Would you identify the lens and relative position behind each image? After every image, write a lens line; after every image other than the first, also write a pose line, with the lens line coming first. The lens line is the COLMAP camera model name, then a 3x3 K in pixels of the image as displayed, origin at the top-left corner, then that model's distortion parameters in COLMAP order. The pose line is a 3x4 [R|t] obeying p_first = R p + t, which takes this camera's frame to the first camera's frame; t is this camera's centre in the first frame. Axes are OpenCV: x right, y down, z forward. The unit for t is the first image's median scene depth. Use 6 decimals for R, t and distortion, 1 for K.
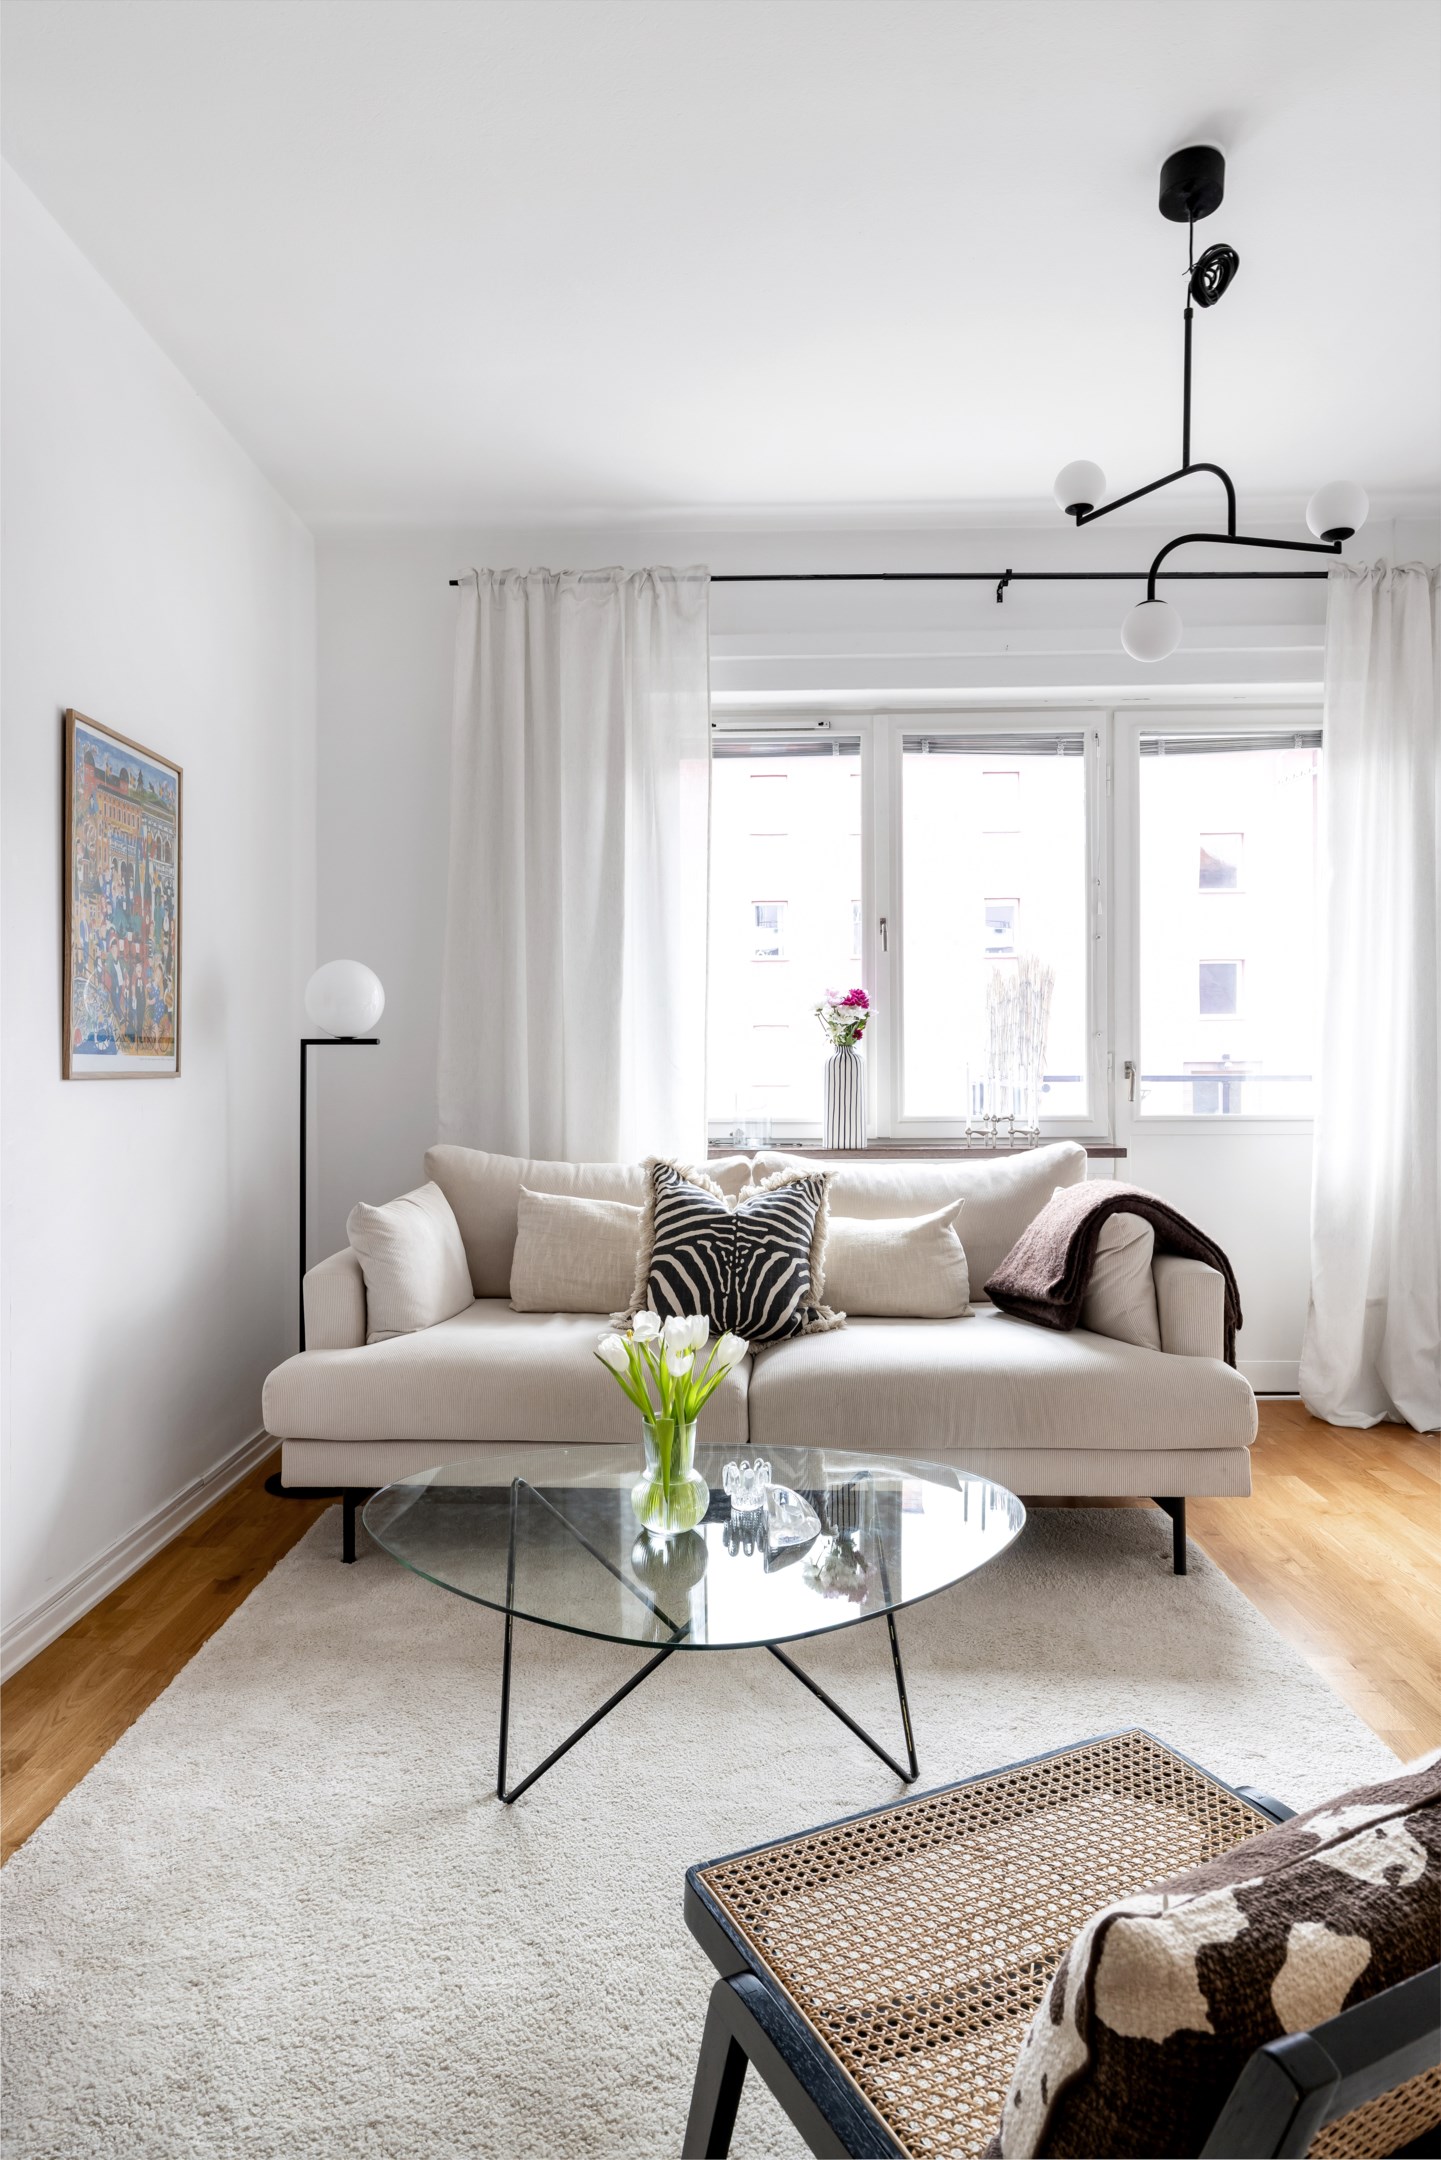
lens RADIAL K [[1347.0, 0, 684.1], [0, 1347.0, 1062.4], [0, 0, 1]] dist [-0.001146, -0.001611]
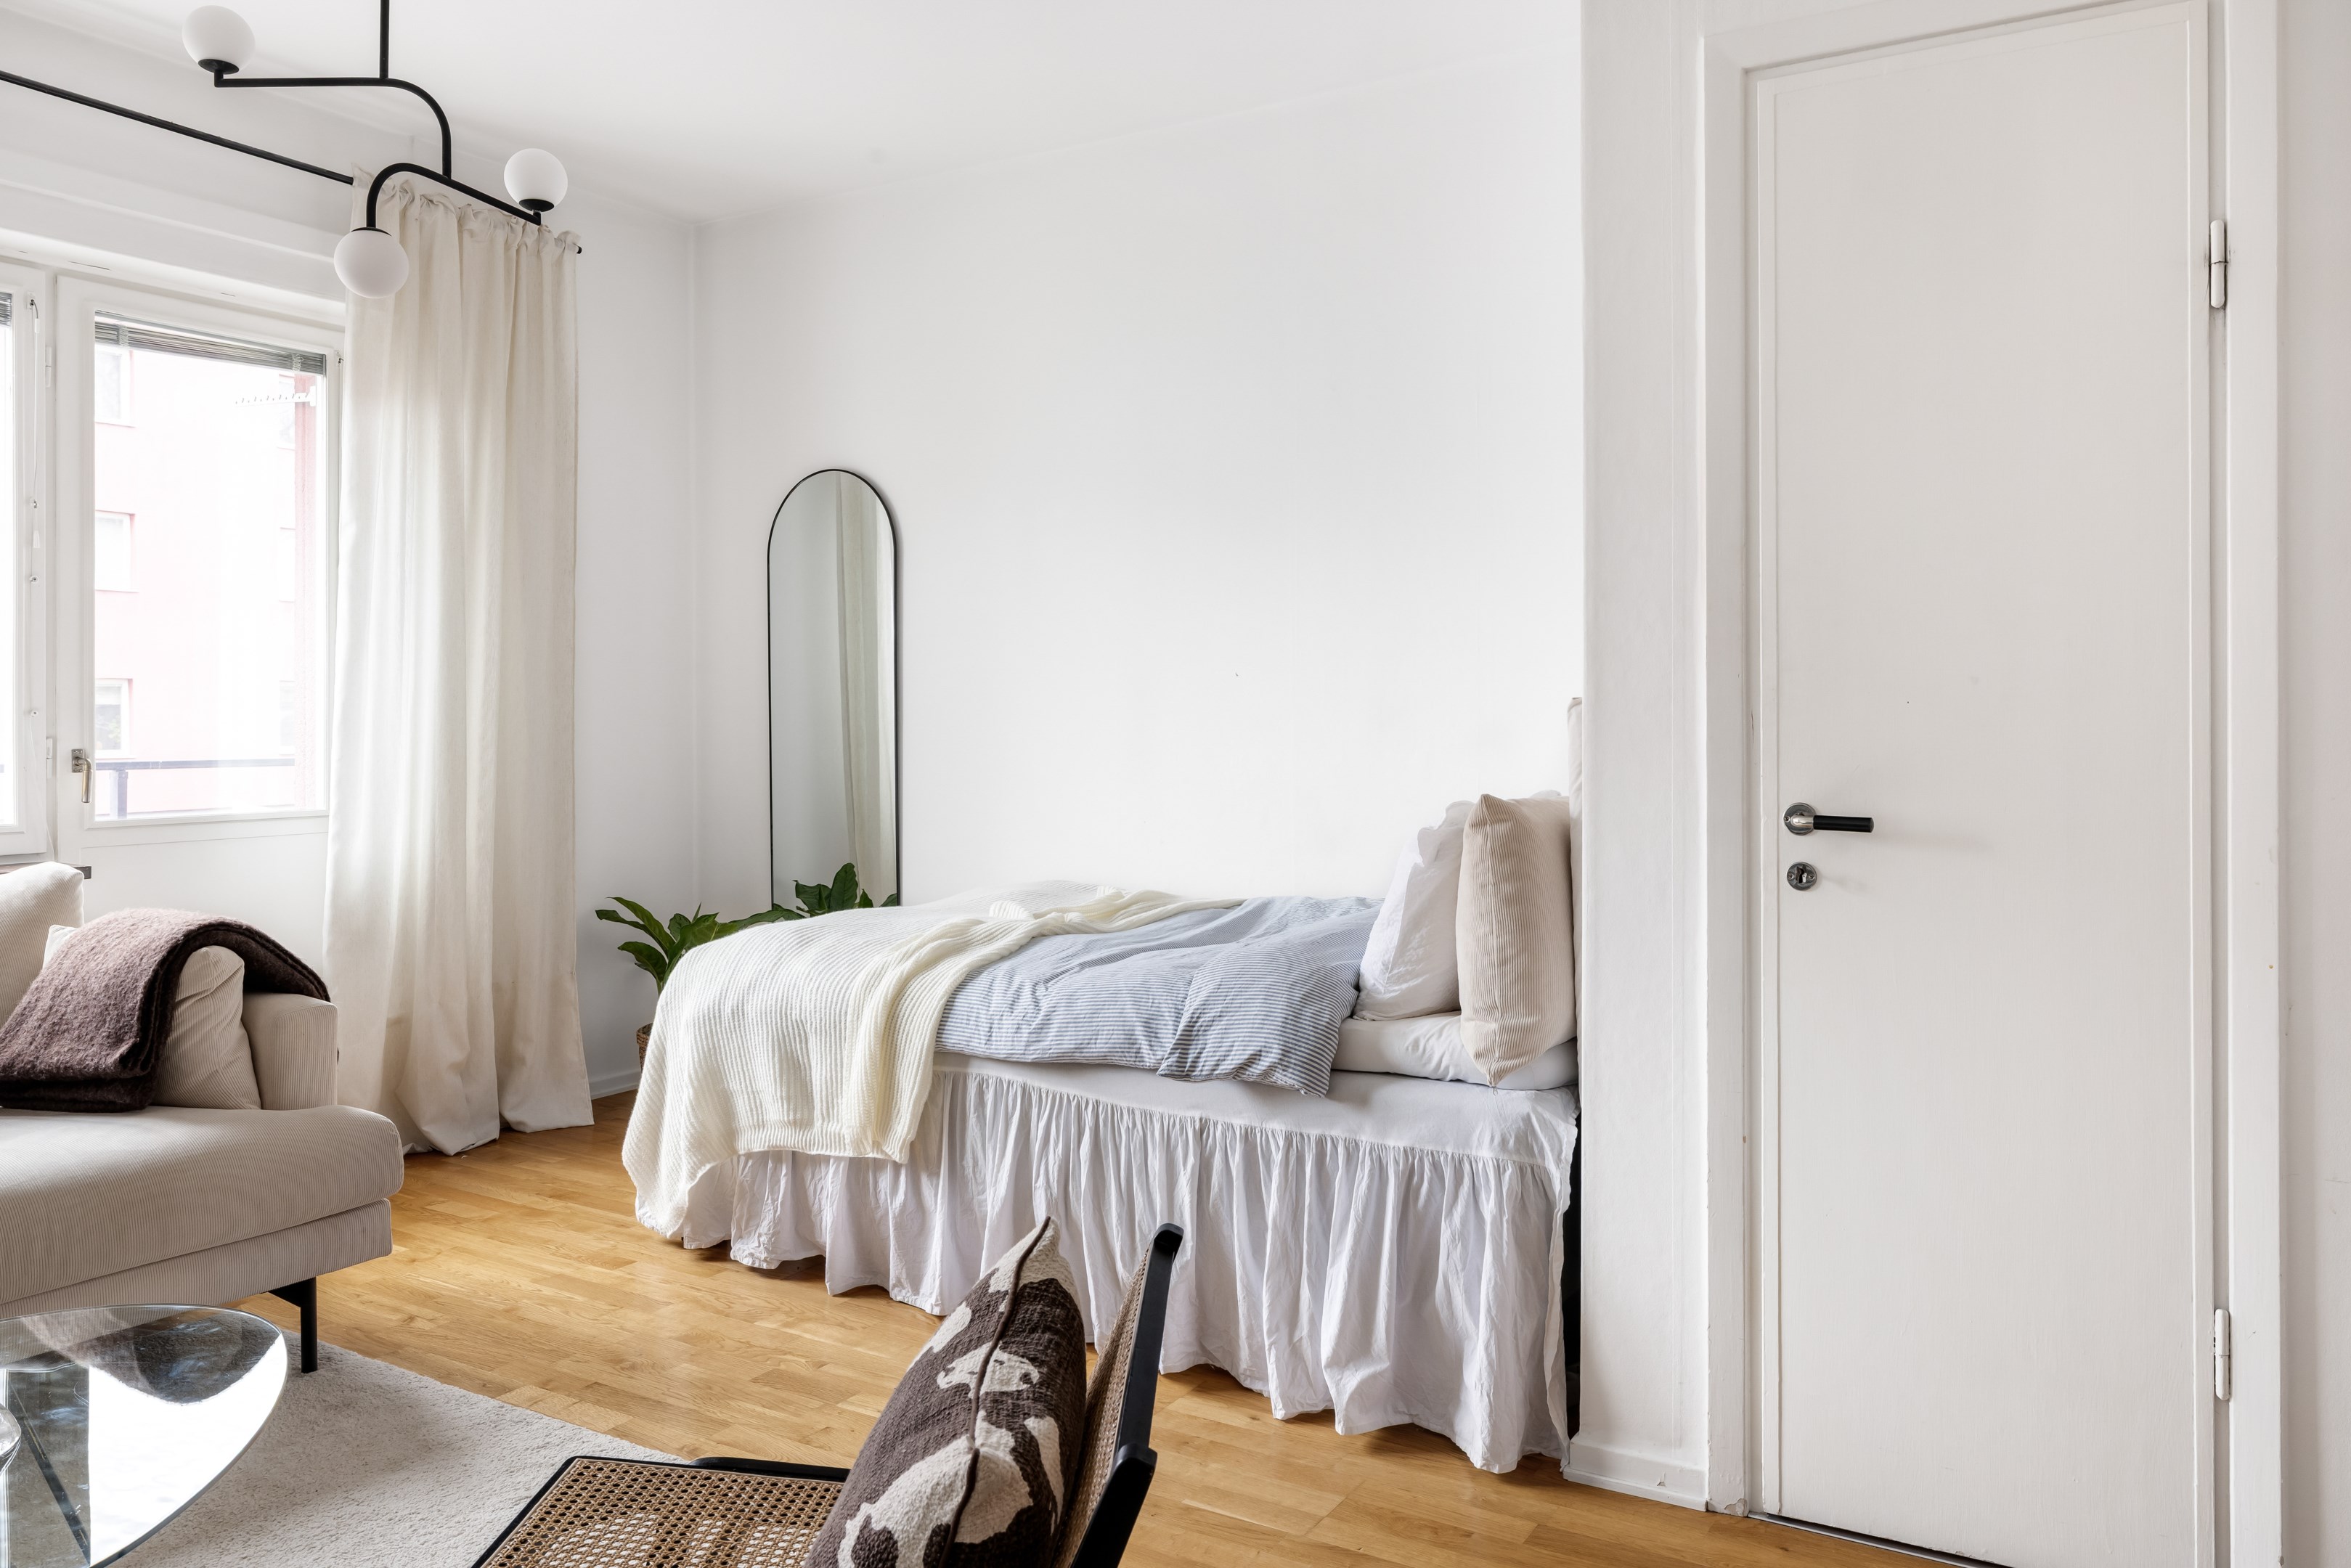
lens RADIAL K [[1688.1, 0, 1207.9], [0, 1688.1, 711.2], [0, 0, 1]] dist [0.001587, 0.001898]
pose [[0.480636, 0.006549, 0.876896, -0.256849], [0.003511, 0.999950, -0.009393, -0.014870], [-0.876913, 0.007593, 0.480588, 0.006160]]
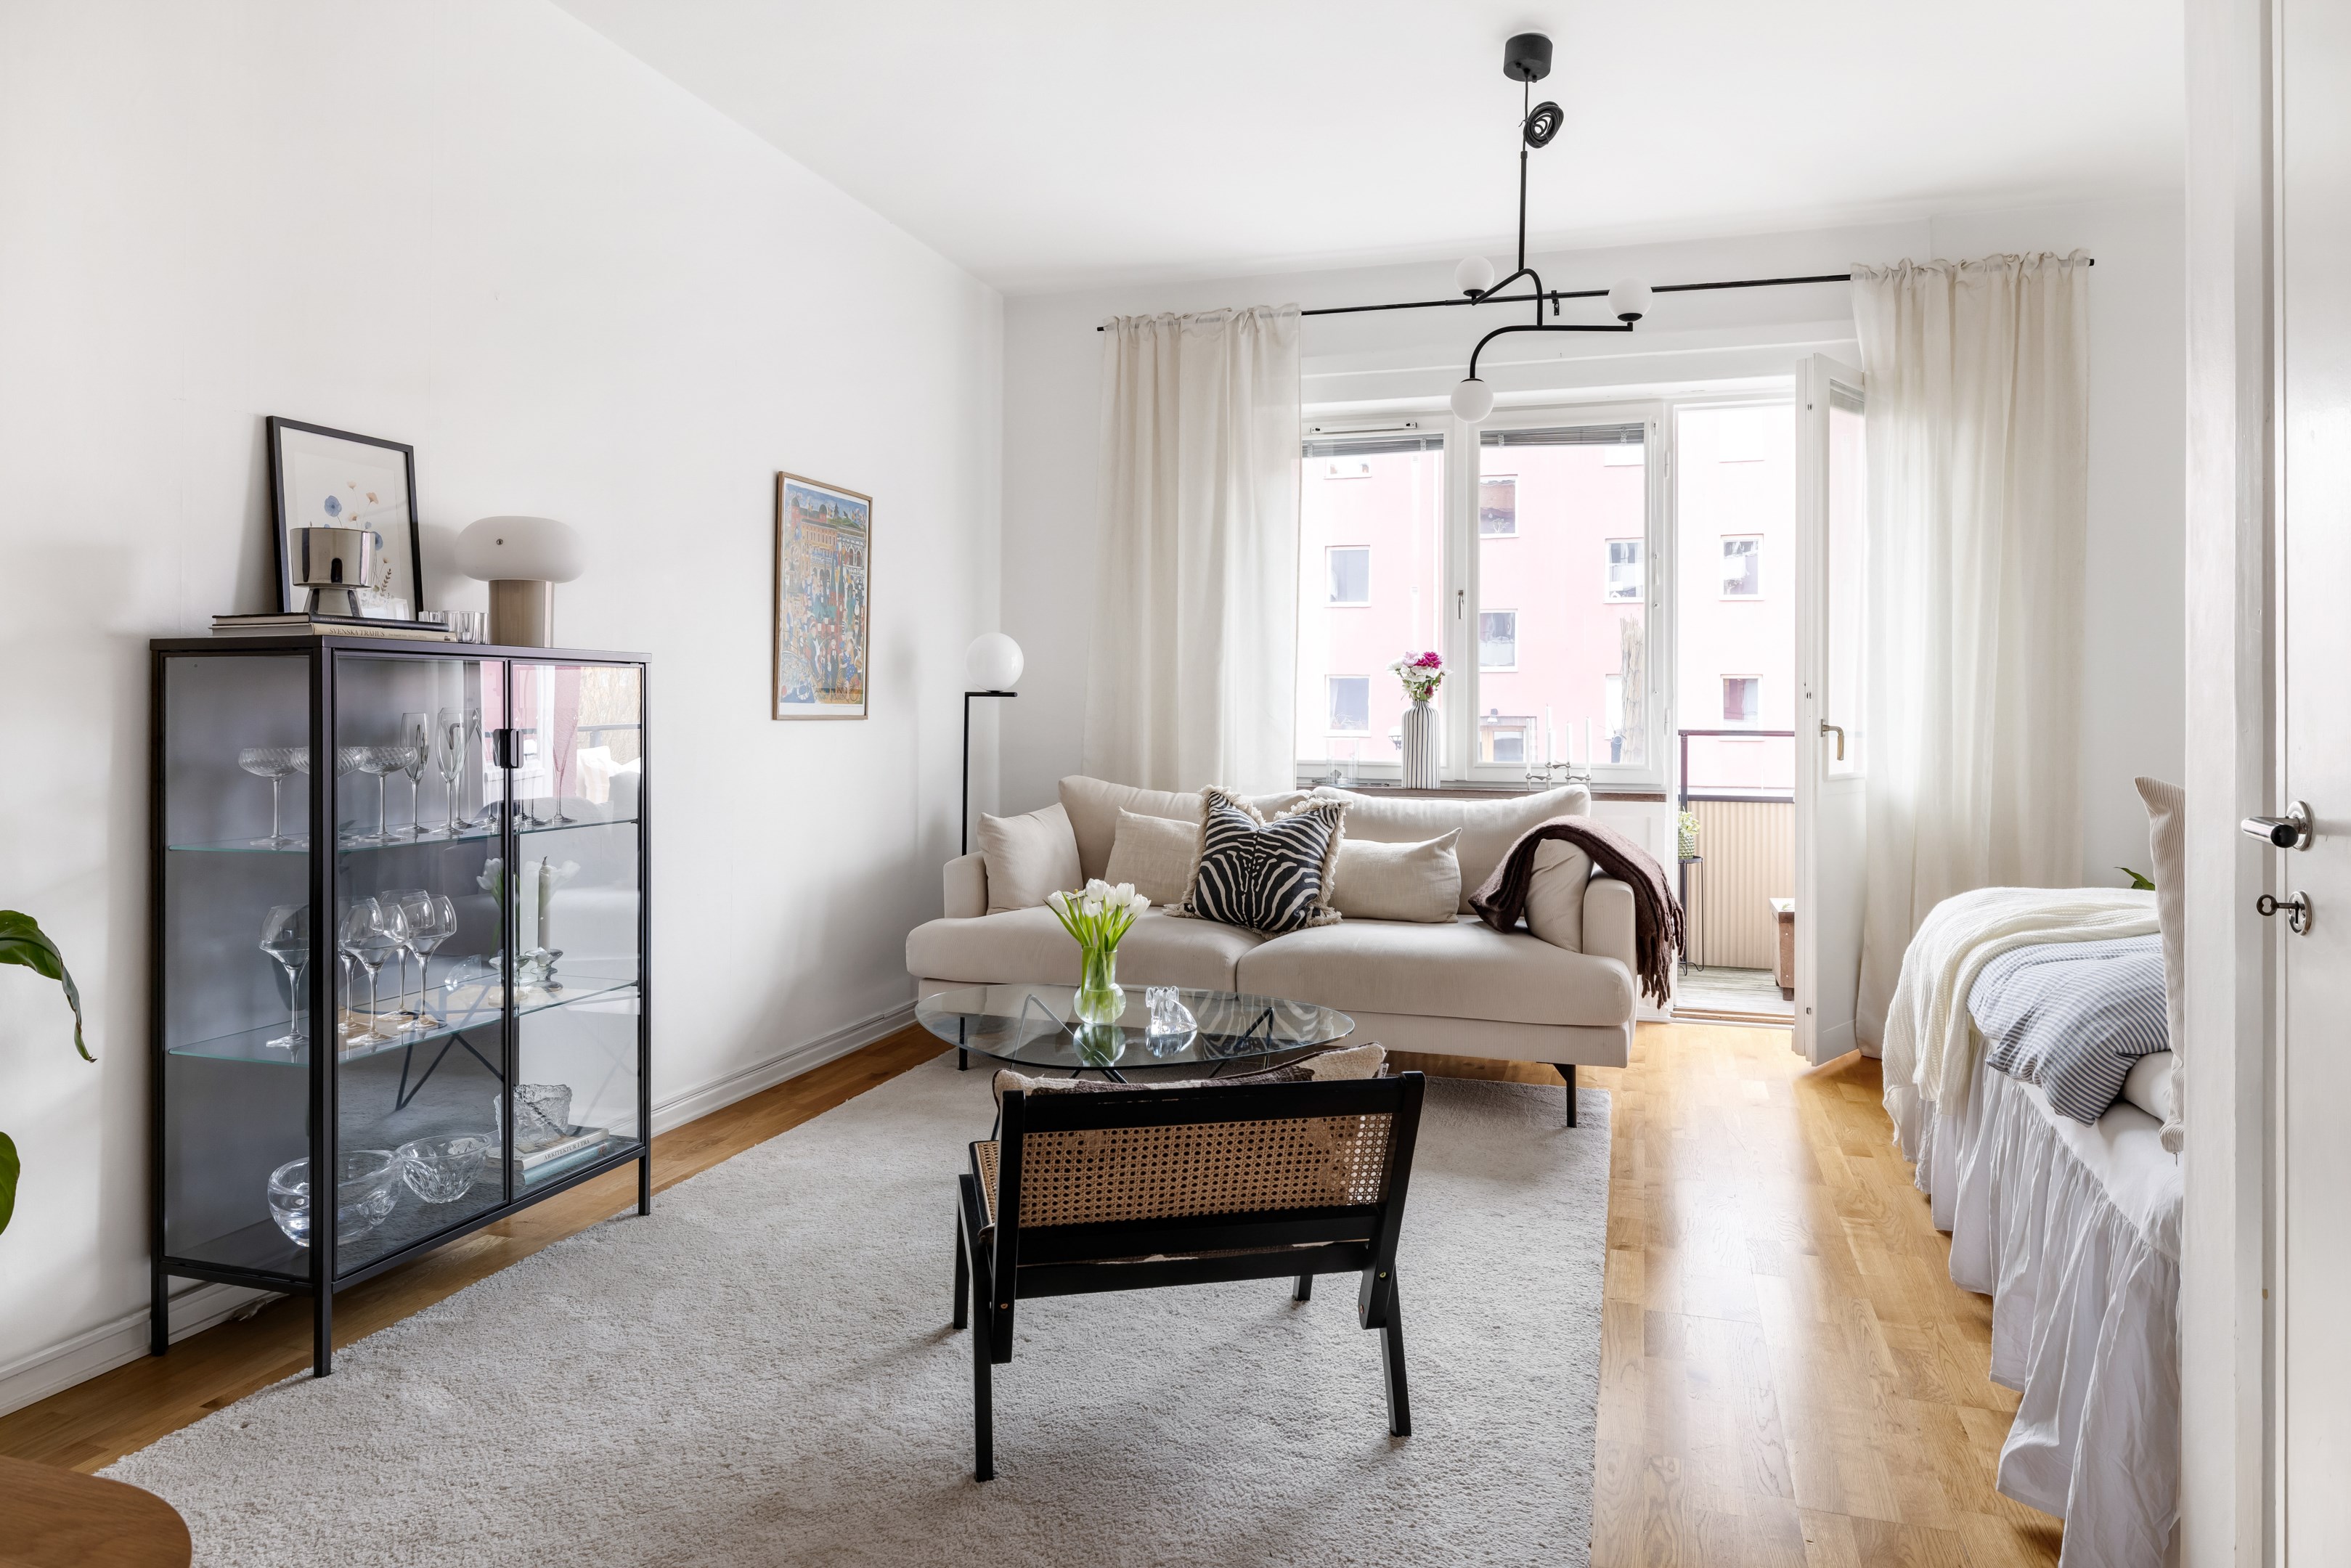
lens RADIAL K [[1466.7, 0, 1176.3], [0, 1466.7, 692.3], [0, 0, 1]] dist [-0.004403, 0.000363]
pose [[0.963682, 0.007827, -0.266936, 0.339736], [-0.011233, 0.999874, -0.011237, -0.003742], [0.266815, 0.013828, 0.963649, -0.376252]]
